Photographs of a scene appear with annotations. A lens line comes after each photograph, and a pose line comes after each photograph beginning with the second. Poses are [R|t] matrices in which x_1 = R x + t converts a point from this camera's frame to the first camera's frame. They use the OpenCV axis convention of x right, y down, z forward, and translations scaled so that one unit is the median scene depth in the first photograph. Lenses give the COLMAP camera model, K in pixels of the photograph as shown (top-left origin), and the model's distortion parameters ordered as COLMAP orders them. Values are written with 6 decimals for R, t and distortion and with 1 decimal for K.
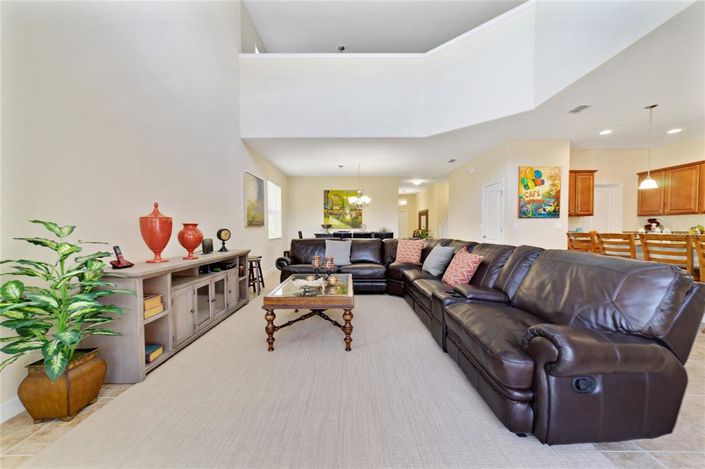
lens RADIAL K [[272.7, 0, 350.9], [0, 272.7, 233.6], [0, 0, 1]] dist [-0.001901, 0.001324]
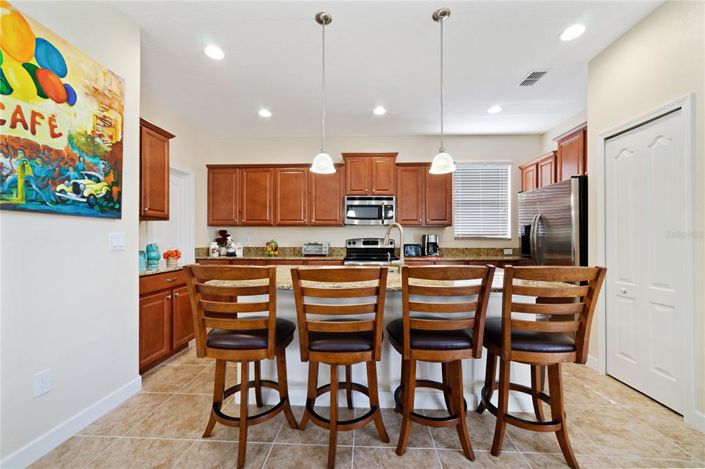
lens RADIAL K [[272.7, 0, 352.1], [0, 272.7, 238.5], [0, 0, 1]] dist [-0.001901, 0.001324]
pose [[0.046779, 0.004171, 0.998897, 0.418822], [0.016201, 0.999857, -0.004934, -0.025269], [-0.998774, 0.016414, 0.046705, 0.677182]]
